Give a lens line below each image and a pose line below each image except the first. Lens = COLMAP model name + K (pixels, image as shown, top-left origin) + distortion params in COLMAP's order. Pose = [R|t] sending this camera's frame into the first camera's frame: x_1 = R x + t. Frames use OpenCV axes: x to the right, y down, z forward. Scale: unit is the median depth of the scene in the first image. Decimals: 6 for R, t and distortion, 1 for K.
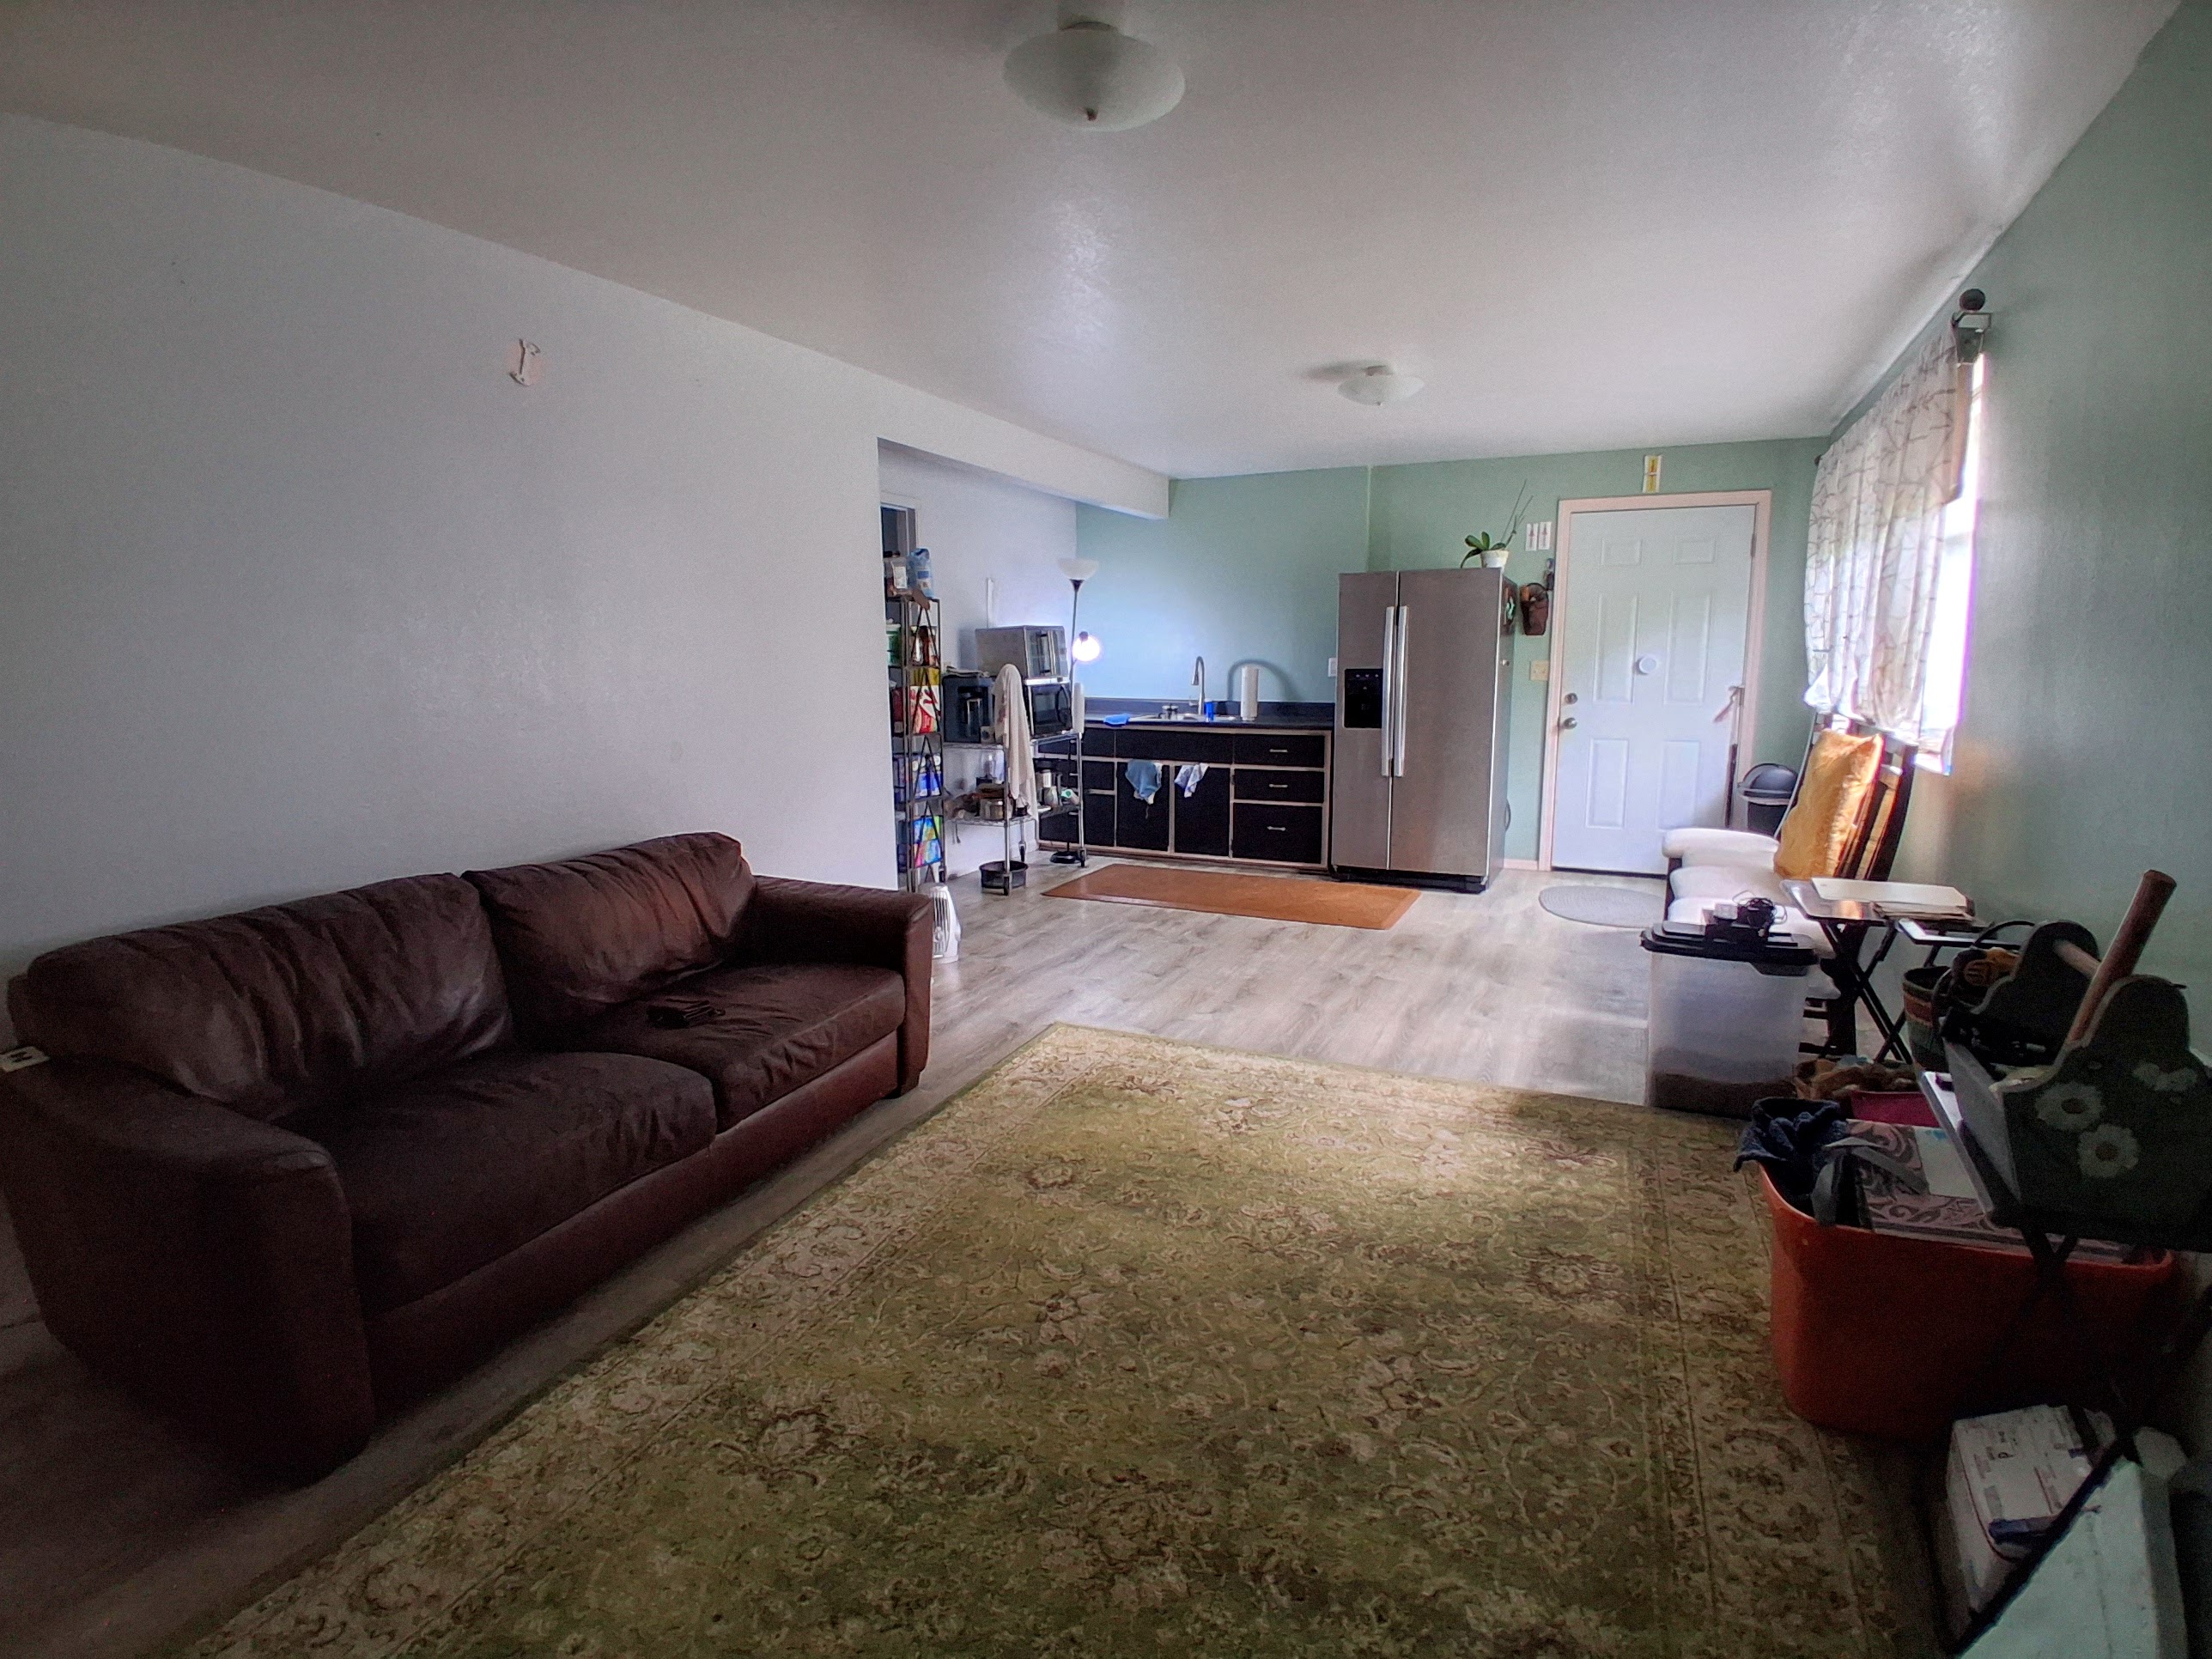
lens RADIAL K [[1103.5, 0, 1103.4], [0, 1103.5, 823.0], [0, 0, 1]] dist [0.001472, -0.000005]
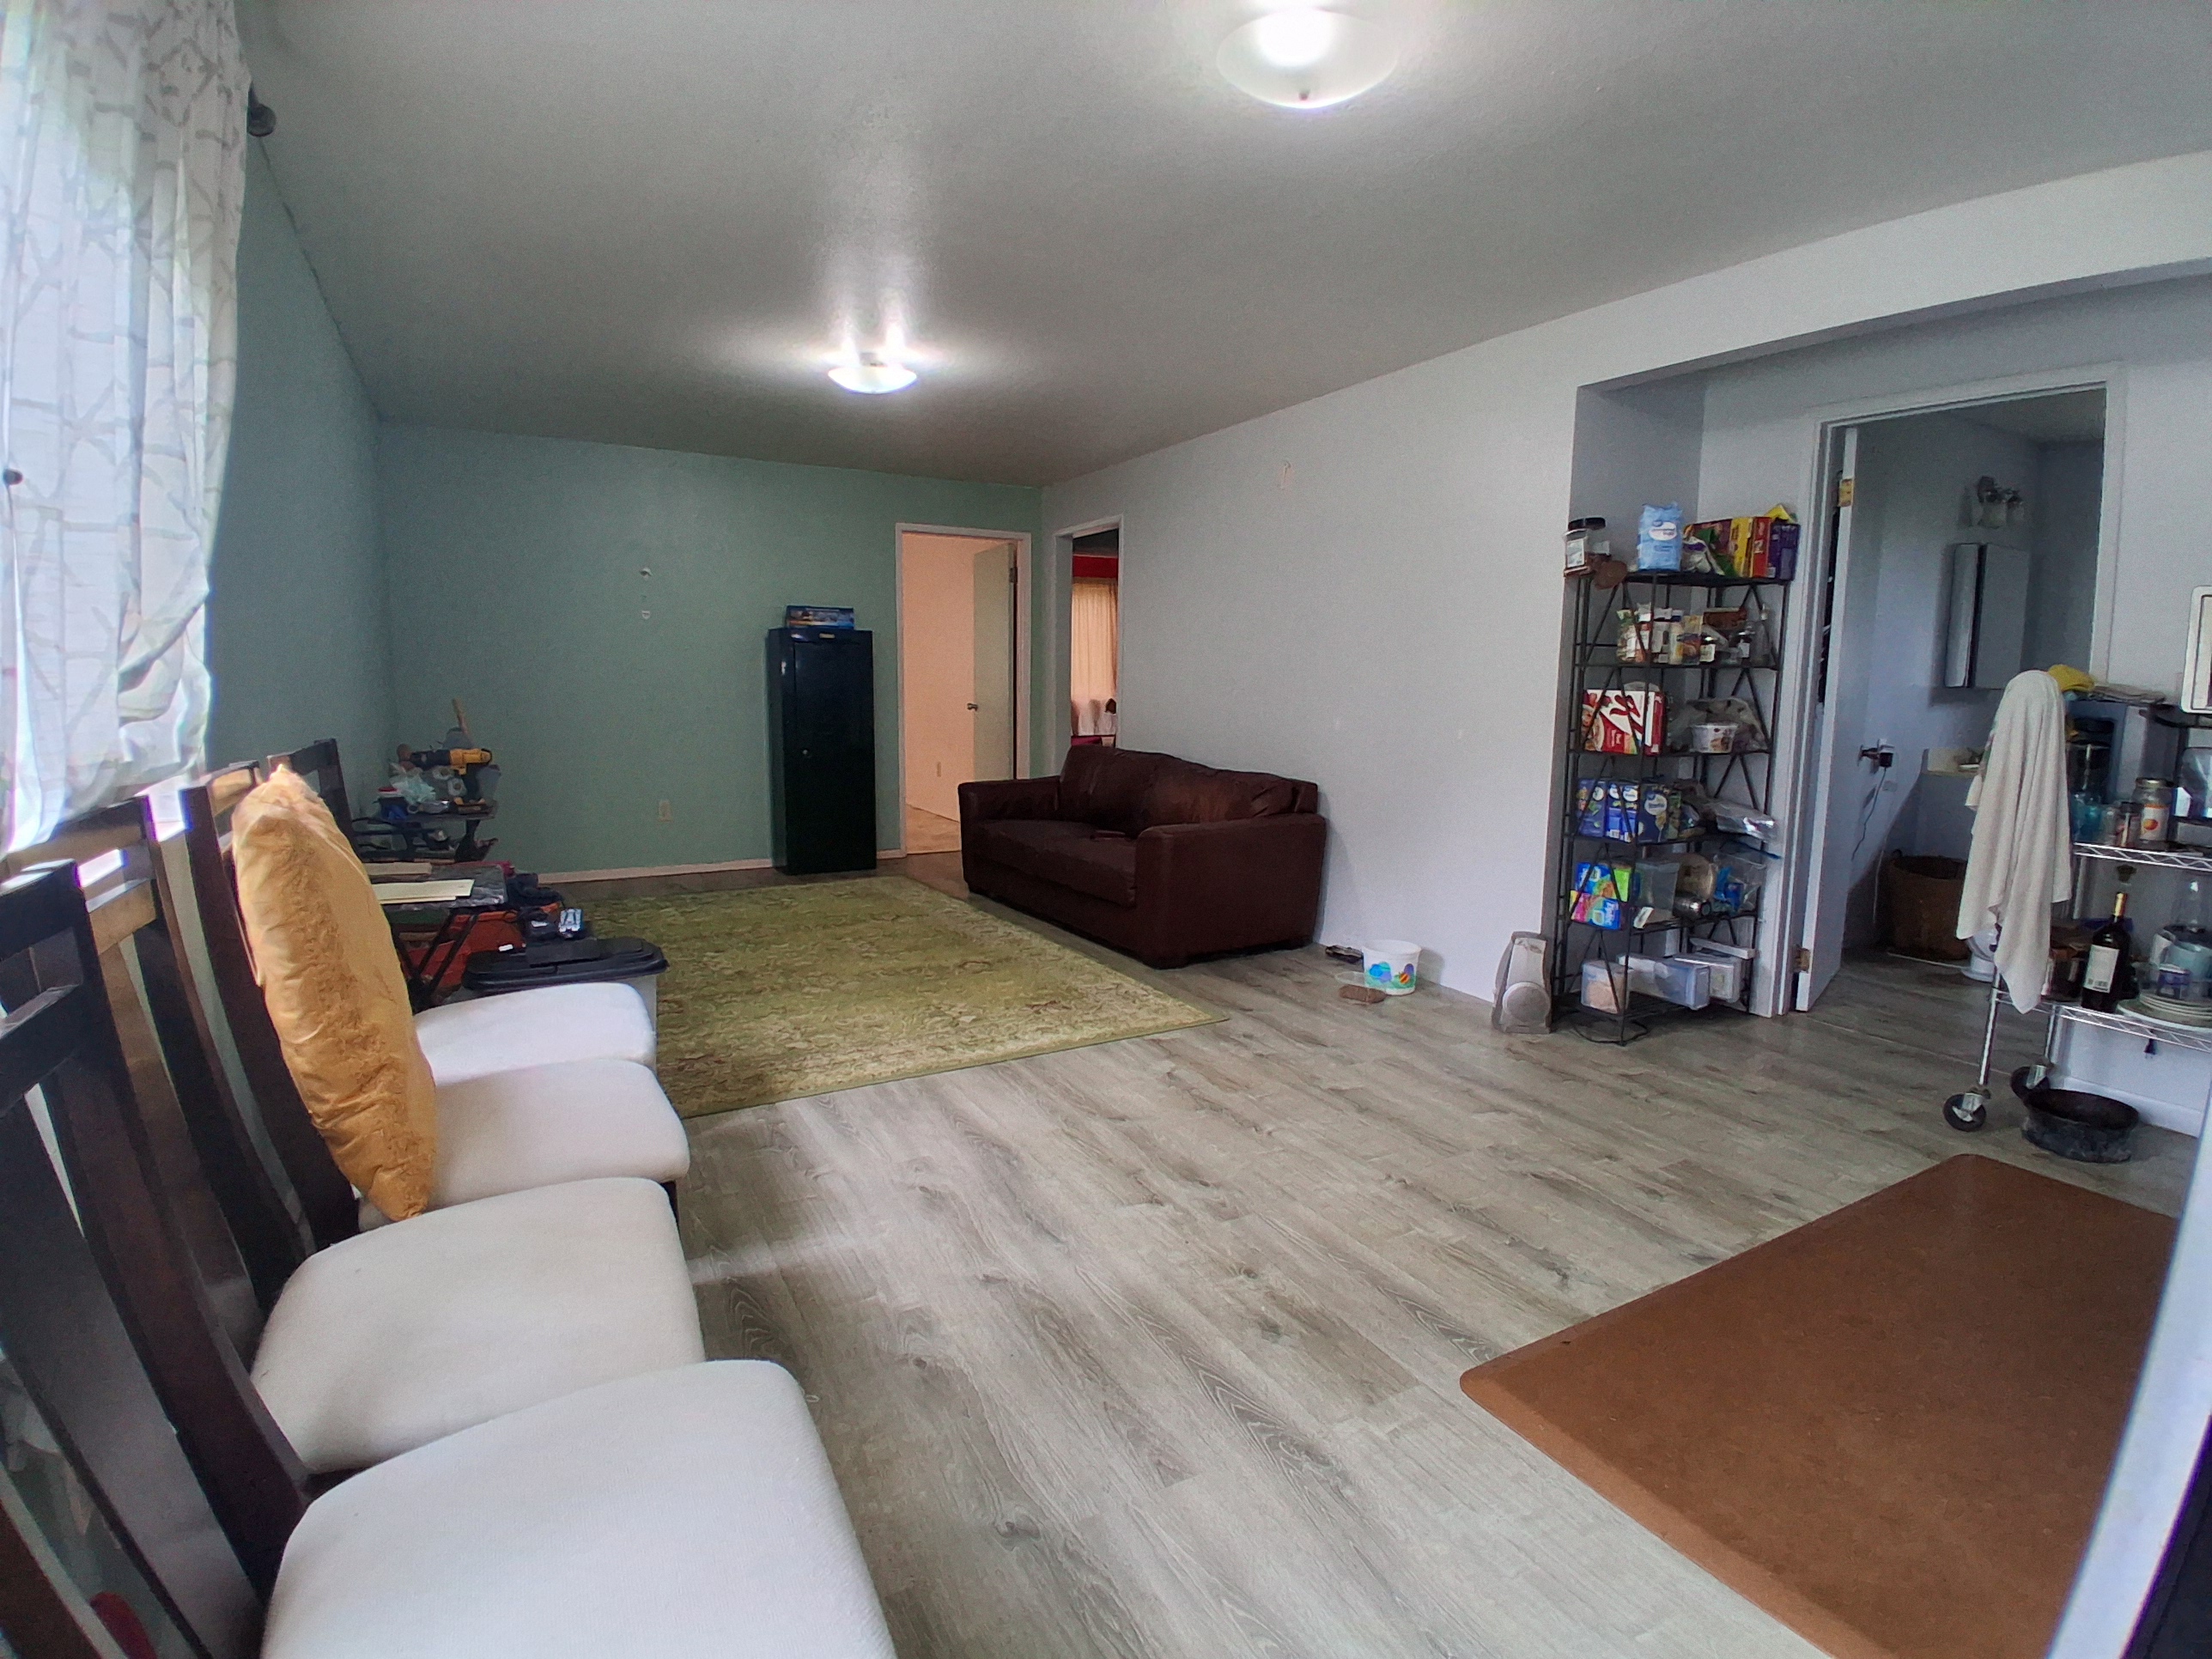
lens RADIAL K [[1103.5, 0, 1103.5], [0, 1103.5, 827.5], [0, 0, 1]] dist [0.001472, -0.000005]
pose [[-0.585750, 0.110947, -0.802862, 0.893718], [-0.135722, 0.963172, 0.232120, -0.220916], [0.799047, 0.244931, -0.549120, 1.591147]]
